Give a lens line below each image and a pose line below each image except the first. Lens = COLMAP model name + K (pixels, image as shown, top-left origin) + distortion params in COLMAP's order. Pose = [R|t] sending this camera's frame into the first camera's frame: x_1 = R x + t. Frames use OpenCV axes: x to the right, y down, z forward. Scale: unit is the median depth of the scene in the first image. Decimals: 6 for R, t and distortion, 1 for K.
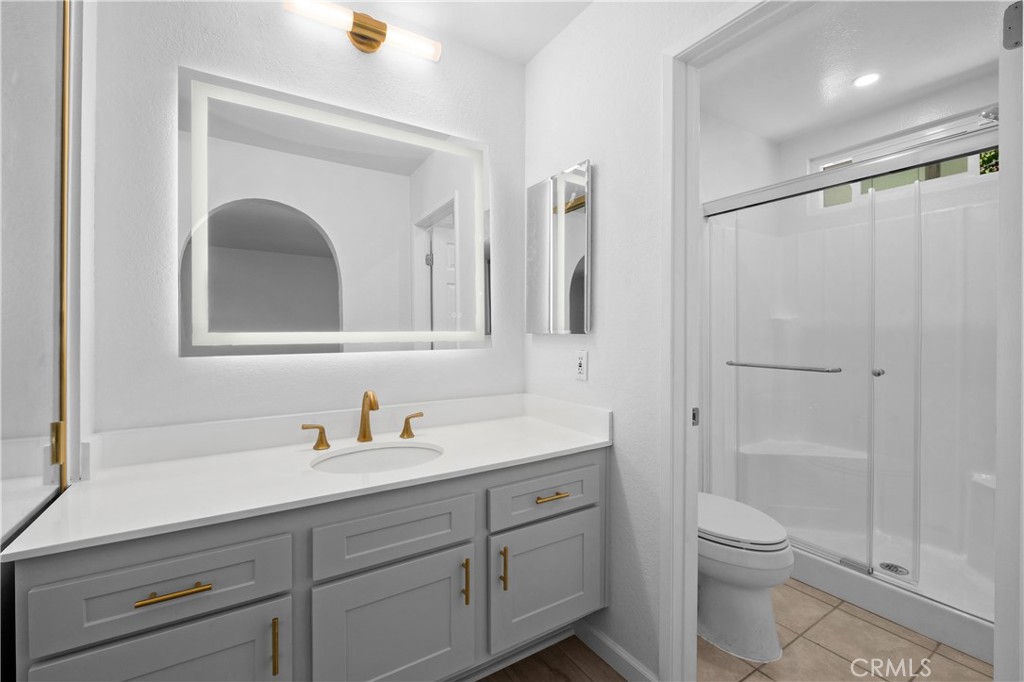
lens RADIAL K [[445.8, 0, 516.0], [0, 445.8, 336.6], [0, 0, 1]] dist [-0.003056, 0.000030]
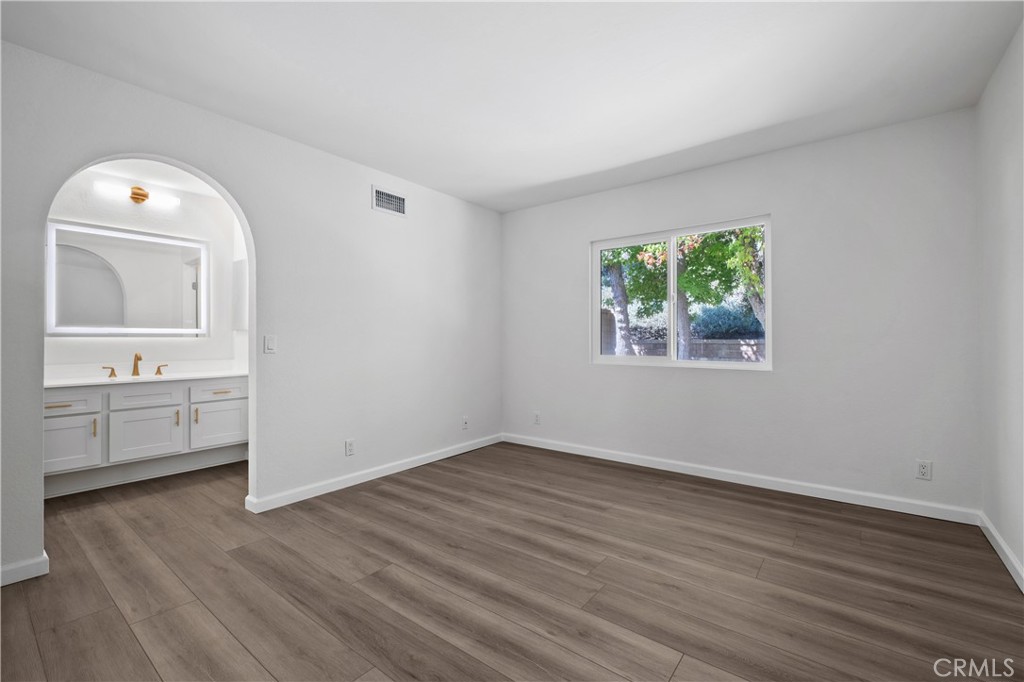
lens RADIAL K [[445.8, 0, 507.5], [0, 445.8, 338.1], [0, 0, 1]] dist [-0.003056, 0.000030]
pose [[0.947205, 0.002124, 0.320620, 0.843777], [0.002701, 0.999890, -0.014606, 0.091190], [-0.320616, 0.014701, 0.947095, -2.037668]]
